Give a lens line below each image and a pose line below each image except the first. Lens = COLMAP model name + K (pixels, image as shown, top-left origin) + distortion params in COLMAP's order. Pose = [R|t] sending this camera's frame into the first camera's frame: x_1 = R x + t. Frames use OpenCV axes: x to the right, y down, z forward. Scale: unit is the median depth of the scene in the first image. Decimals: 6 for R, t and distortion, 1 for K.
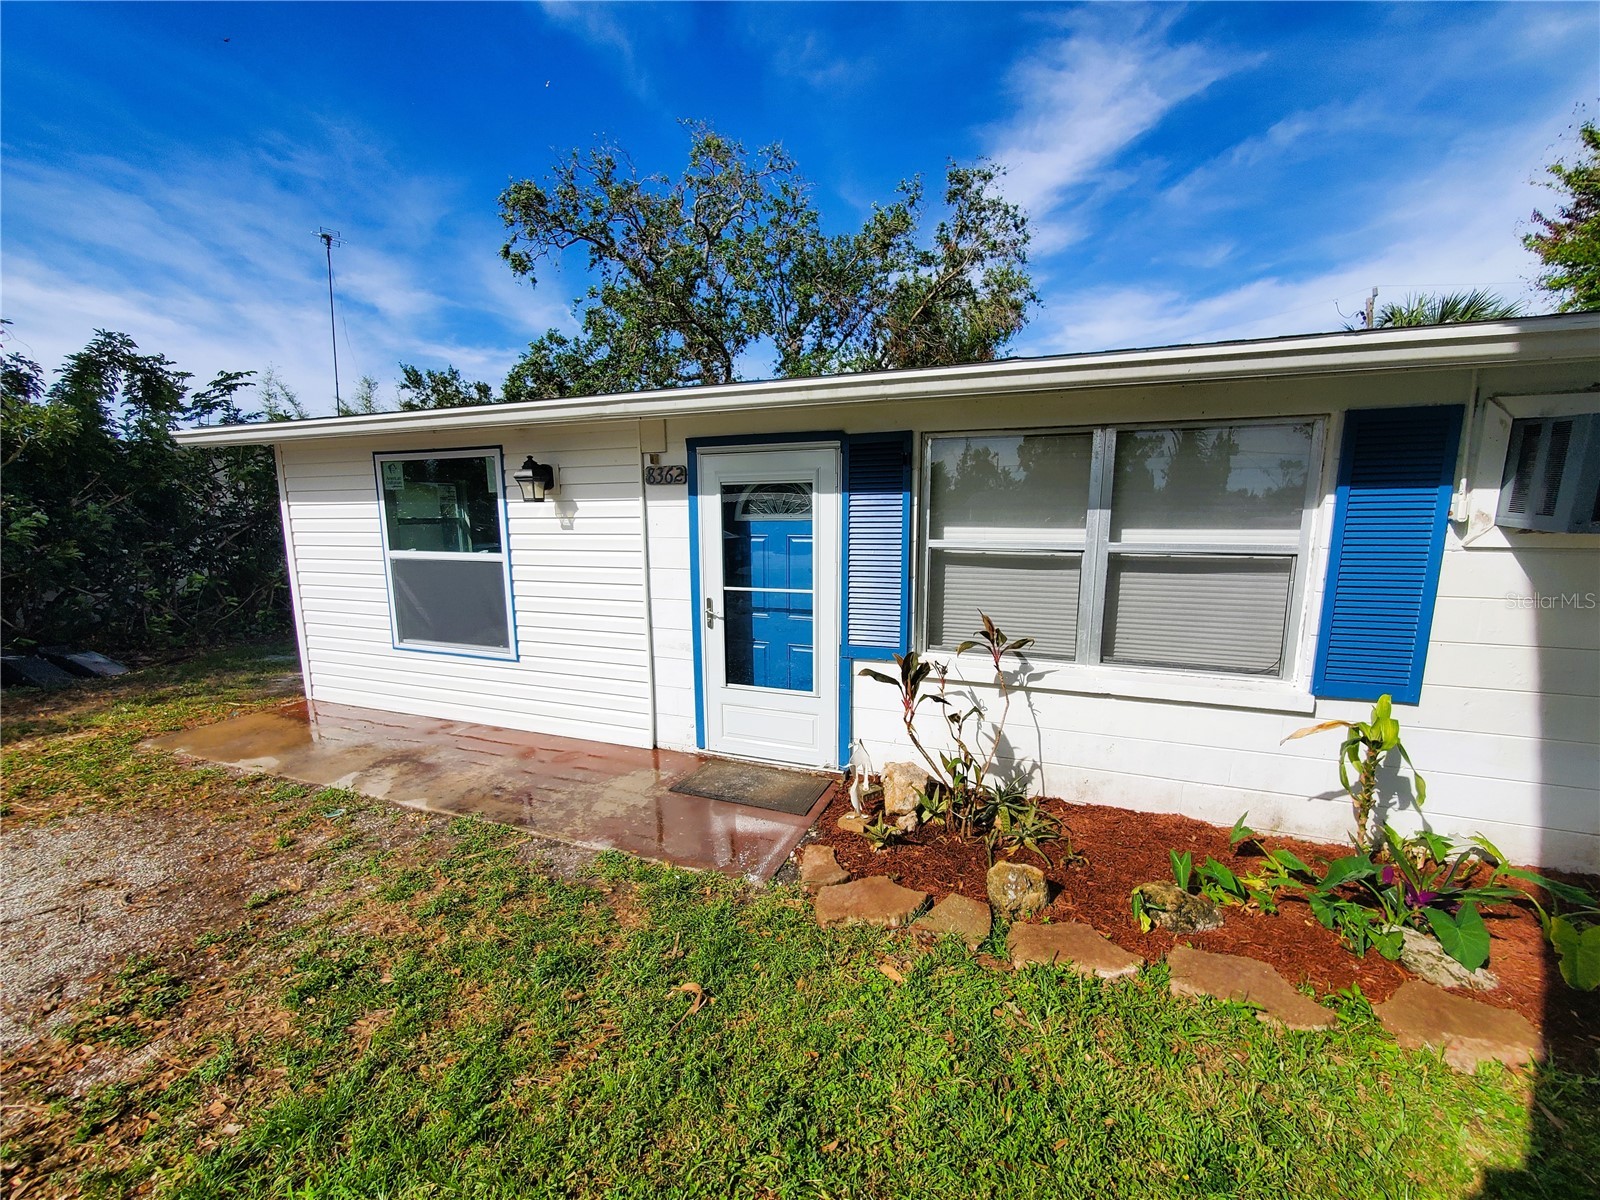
lens RADIAL K [[631.5, 0, 800.0], [0, 631.5, 600.0], [0, 0, 1]] dist [-0.001001, -0.000111]
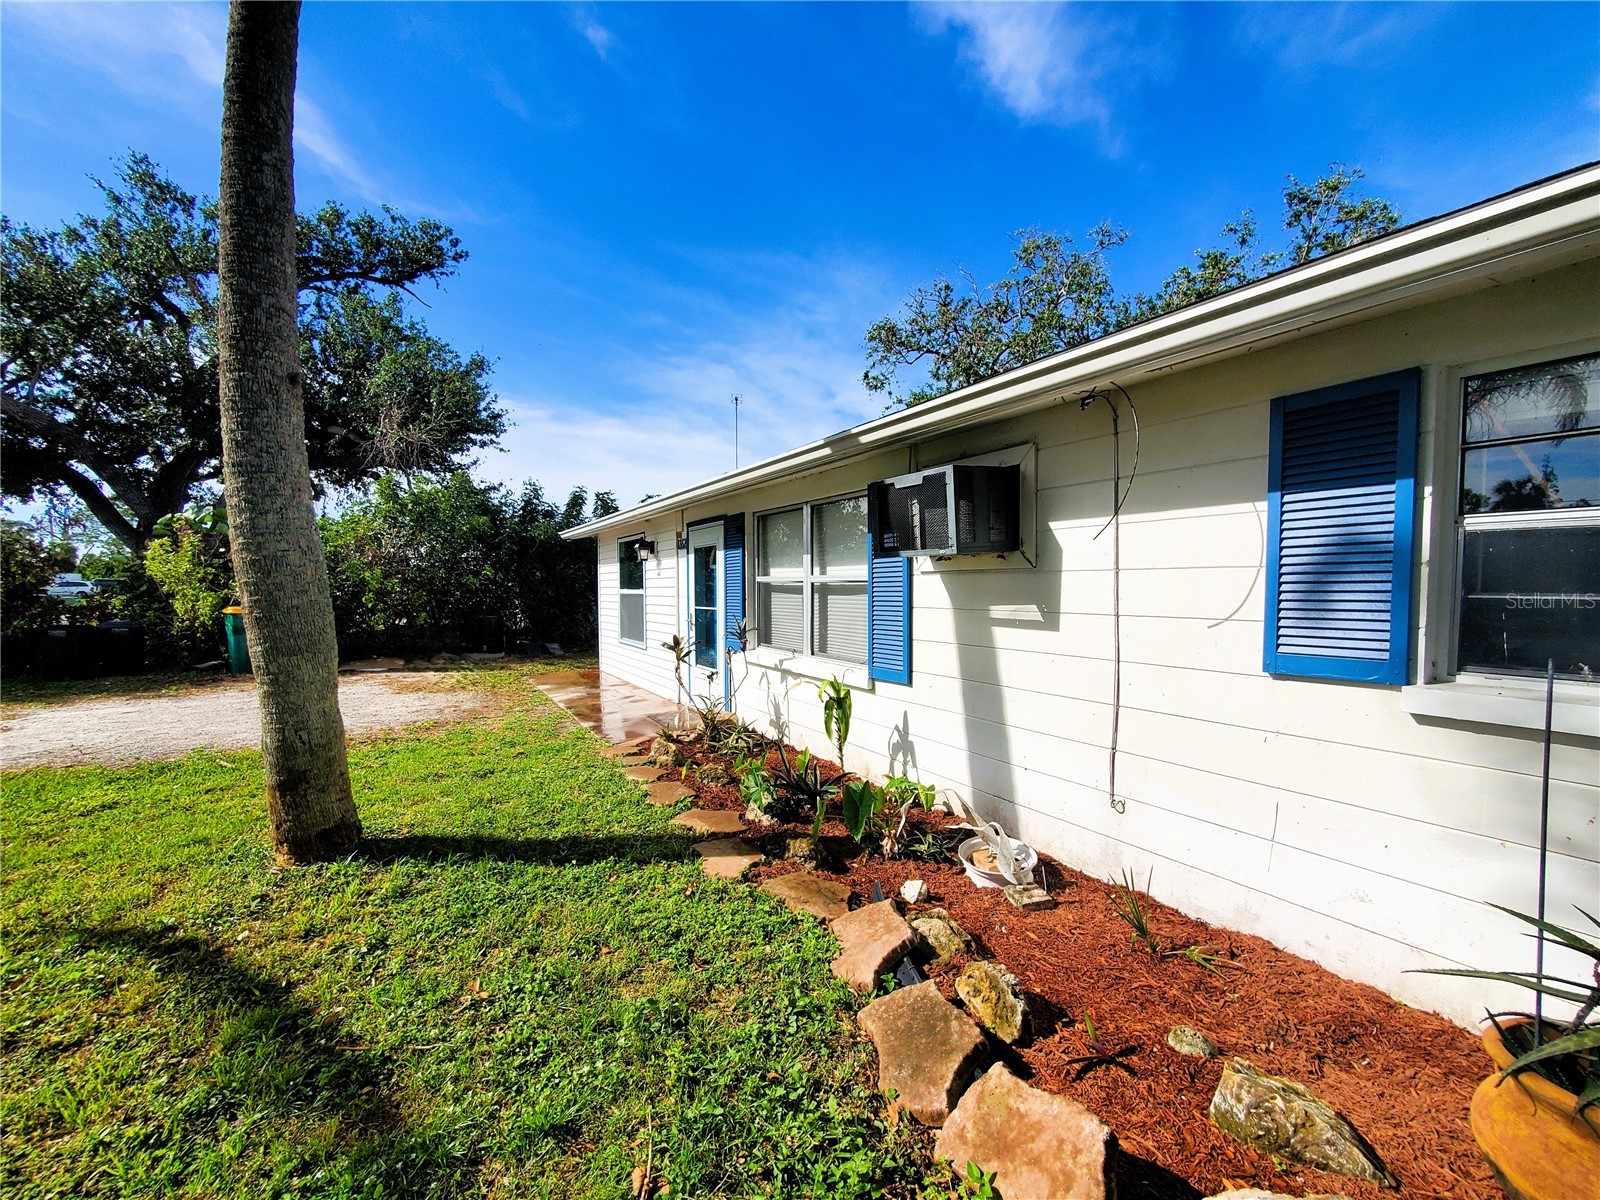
lens RADIAL K [[673.8, 0, 800.0], [0, 673.8, 600.0], [0, 0, 1]] dist [0.025737, -0.000107]
pose [[0.786726, 0.018016, -0.617040, 1.141732], [-0.095896, 0.991006, -0.093333, 0.095873], [0.609809, 0.132599, 0.781377, -0.235581]]
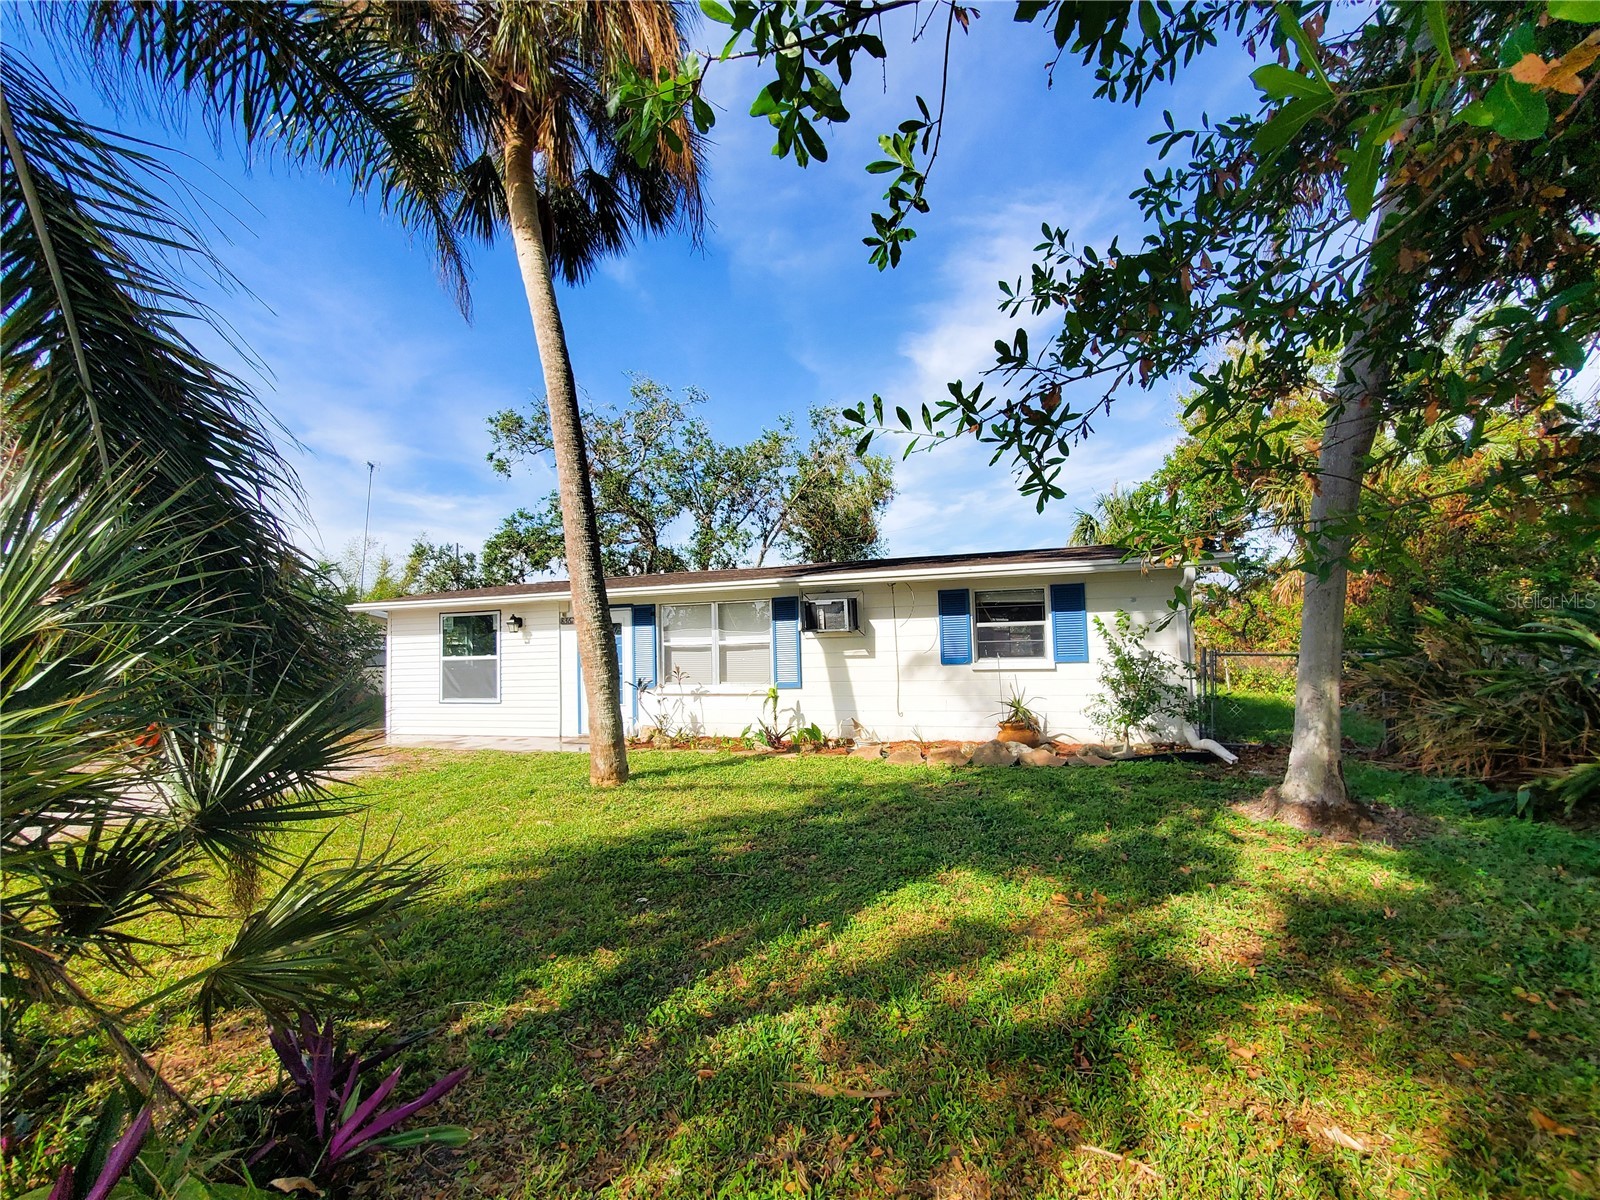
lens RADIAL K [[644.4, 0, 844.2], [0, 644.4, 605.9], [0, 0, 1]] dist [-0.040179, -0.000030]
pose [[0.993523, -0.019489, 0.111943, 0.561672], [0.041224, 0.979881, -0.195280, 0.270542], [-0.105885, 0.198630, 0.974338, -1.519247]]
